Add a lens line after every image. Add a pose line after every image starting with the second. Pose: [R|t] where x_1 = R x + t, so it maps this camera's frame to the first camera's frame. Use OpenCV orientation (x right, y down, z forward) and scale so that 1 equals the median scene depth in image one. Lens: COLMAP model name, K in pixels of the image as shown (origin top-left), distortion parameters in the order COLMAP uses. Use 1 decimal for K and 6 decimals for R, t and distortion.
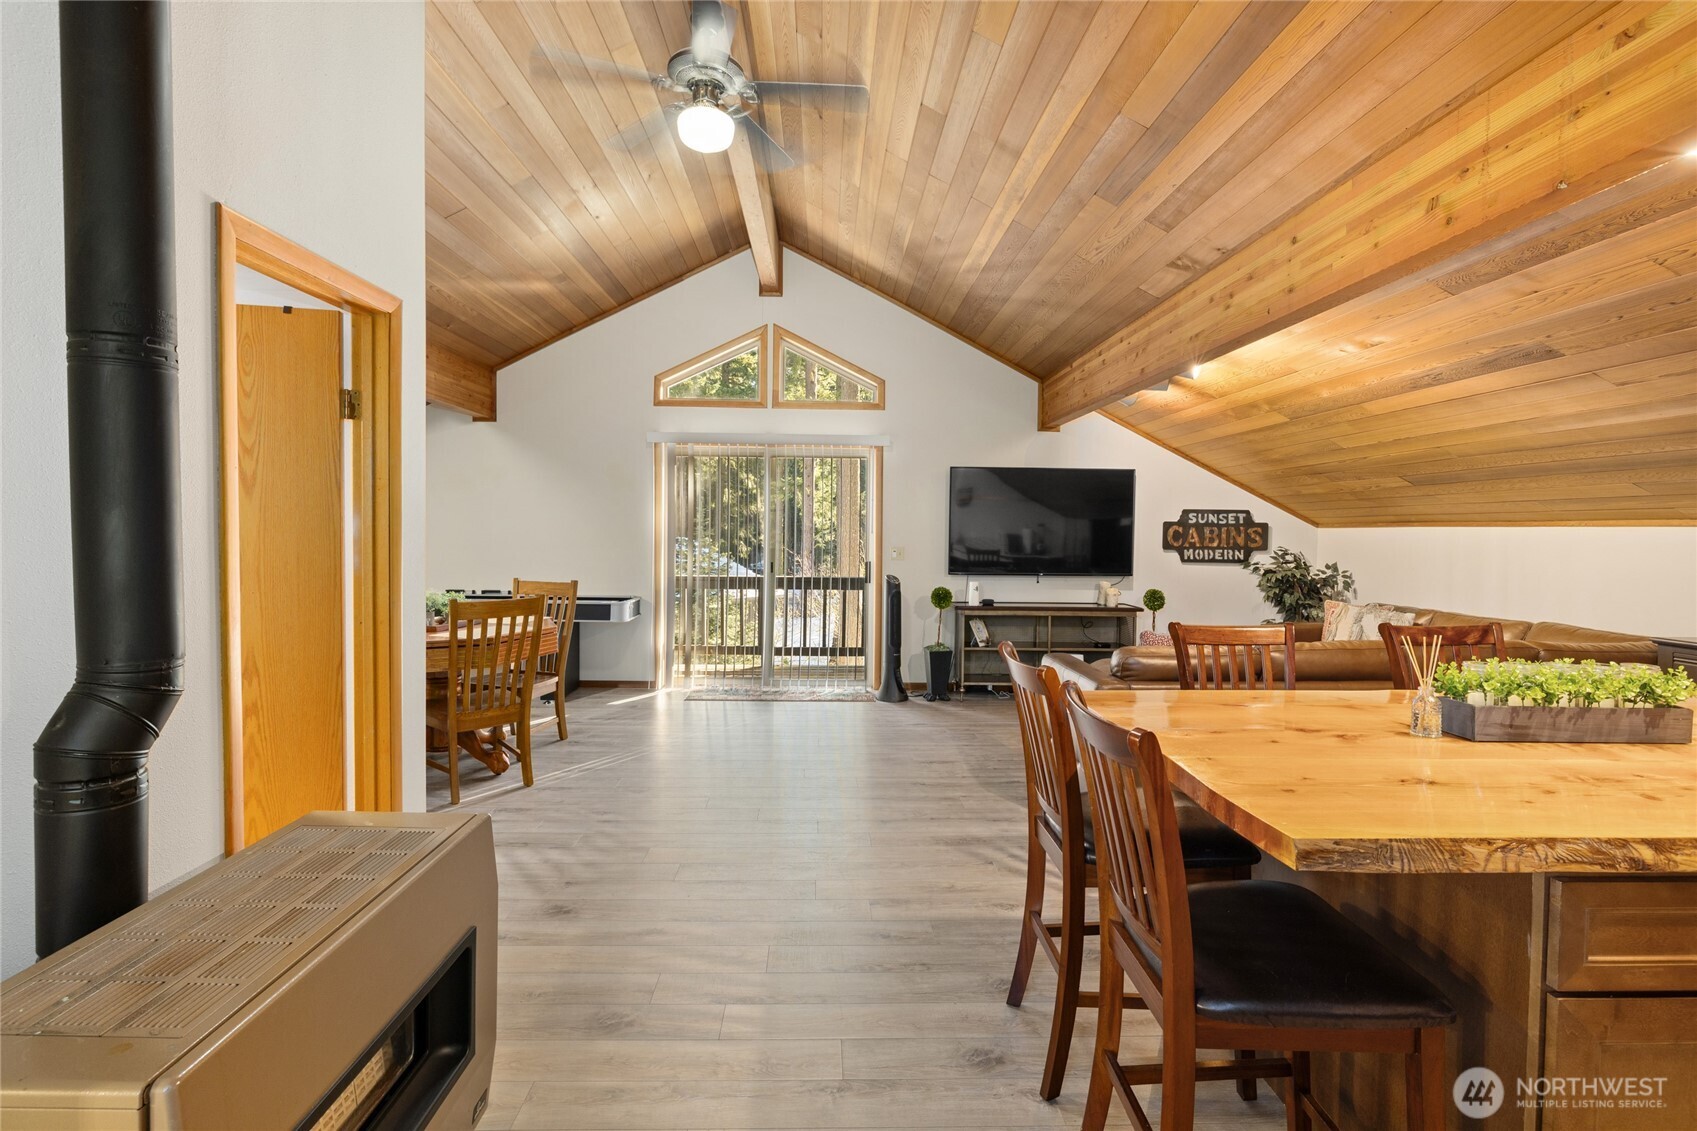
lens RADIAL K [[771.6, 0, 845.9], [0, 771.6, 554.2], [0, 0, 1]] dist [-0.001900, 0.000308]
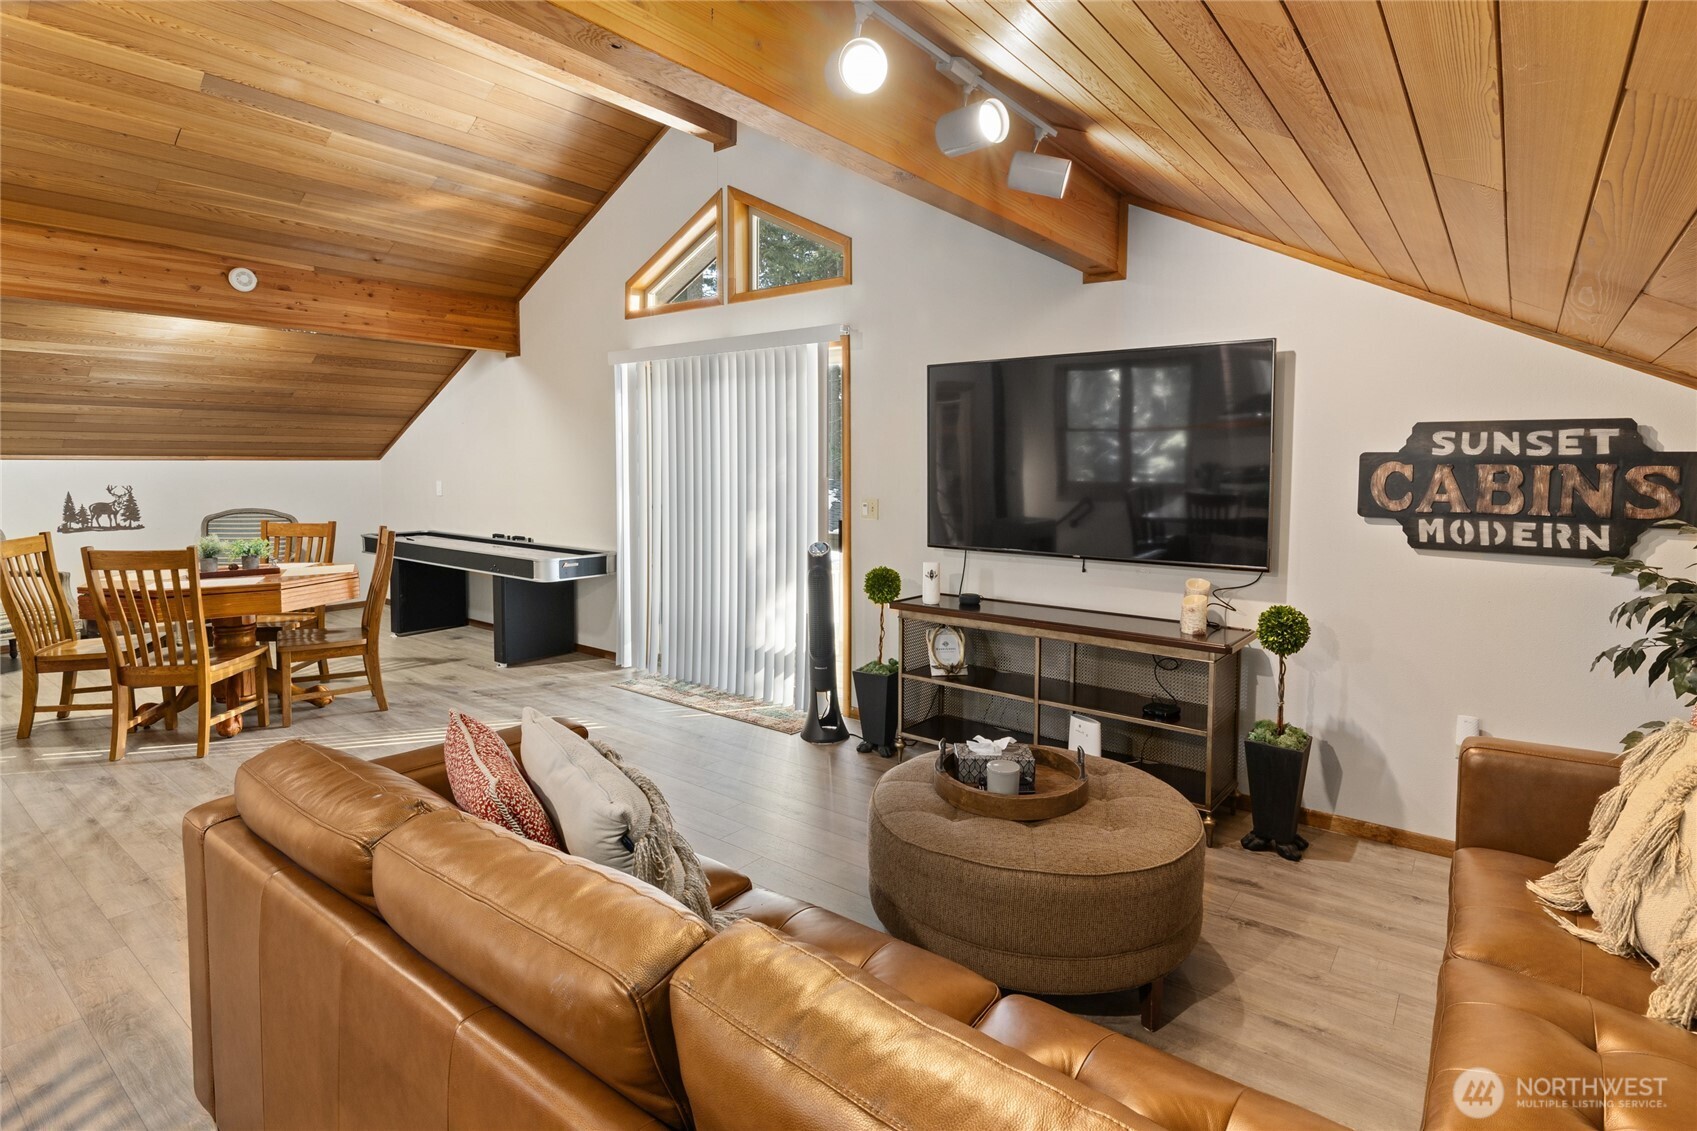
lens RADIAL K [[855.6, 0, 842.3], [0, 855.6, 508.6], [0, 0, 1]] dist [-0.001338, 0.000910]
pose [[0.770421, 0.026778, -0.636973, 0.587002], [-0.019193, 0.999639, 0.018810, -0.017104], [0.637247, -0.002267, 0.770657, 0.524533]]
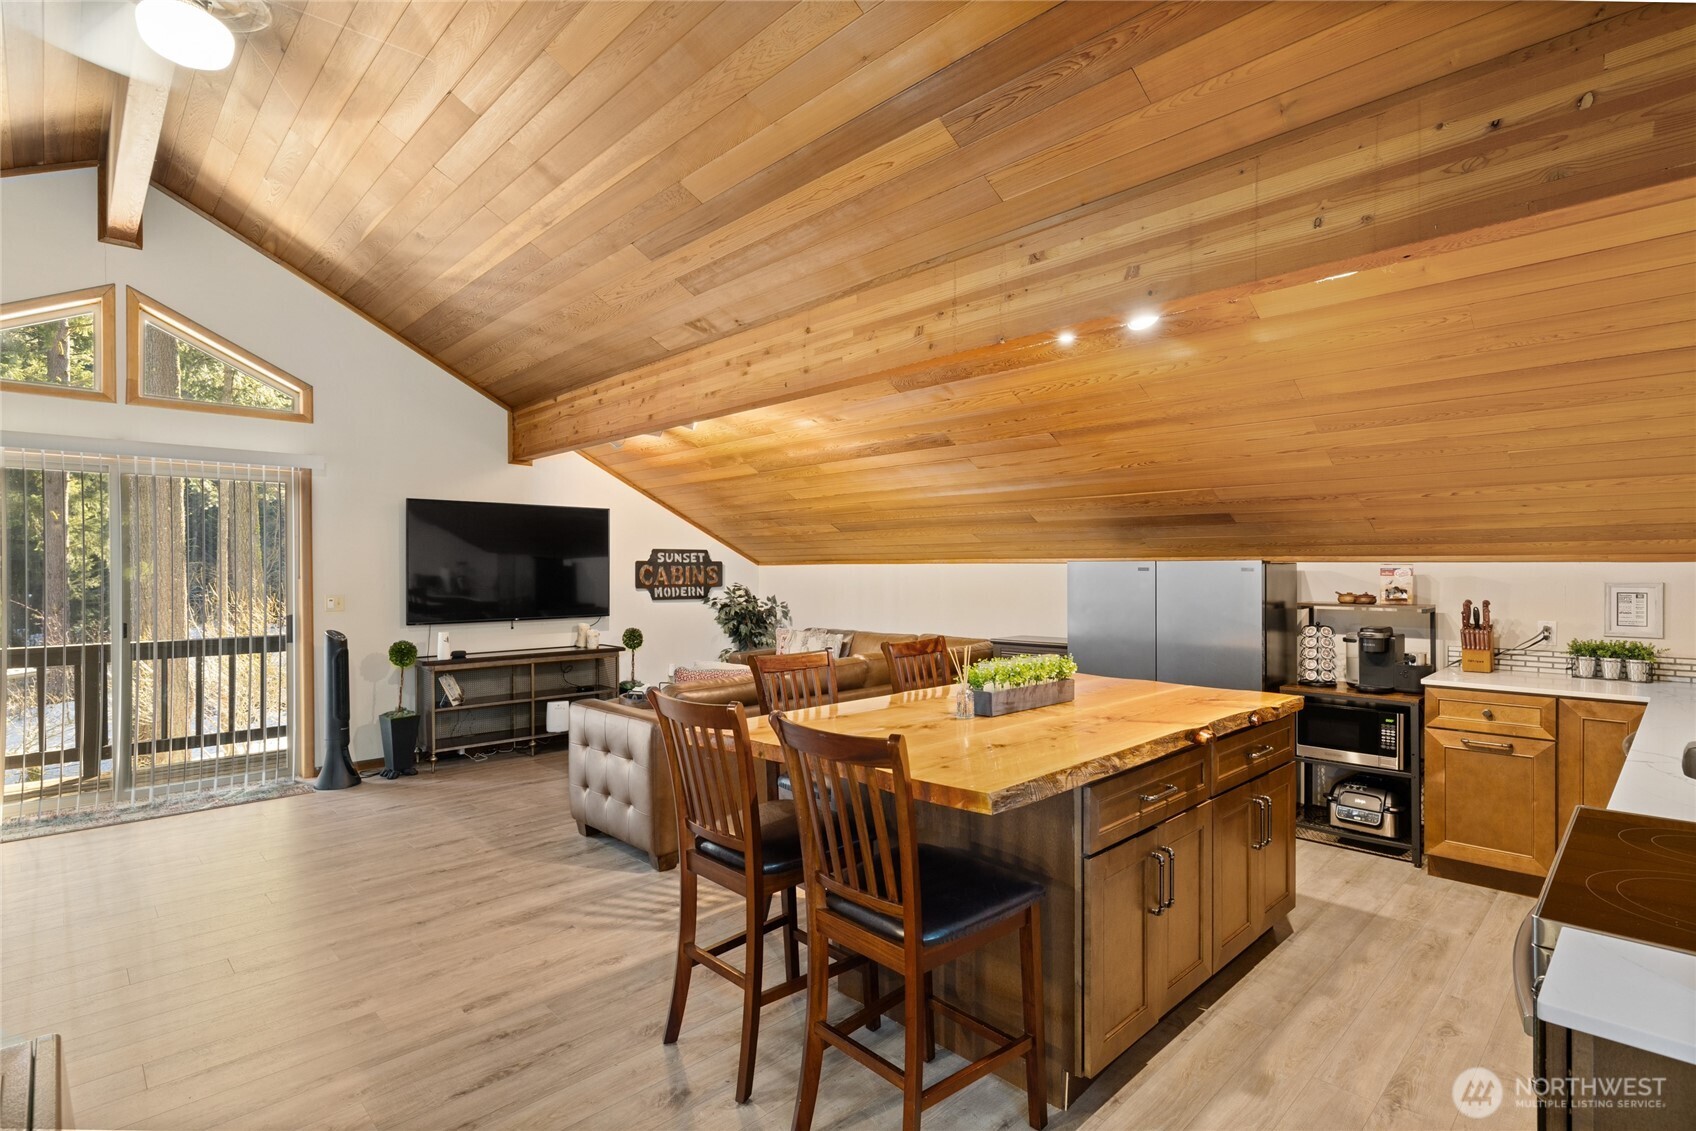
lens RADIAL K [[819.6, 0, 853.5], [0, 819.6, 574.0], [0, 0, 1]] dist [-0.010021, 0.001835]
pose [[0.735621, -0.017268, 0.677173, -0.130604], [0.032677, 0.999416, -0.010013, -0.005742], [-0.676605, 0.029494, 0.735756, 0.010610]]
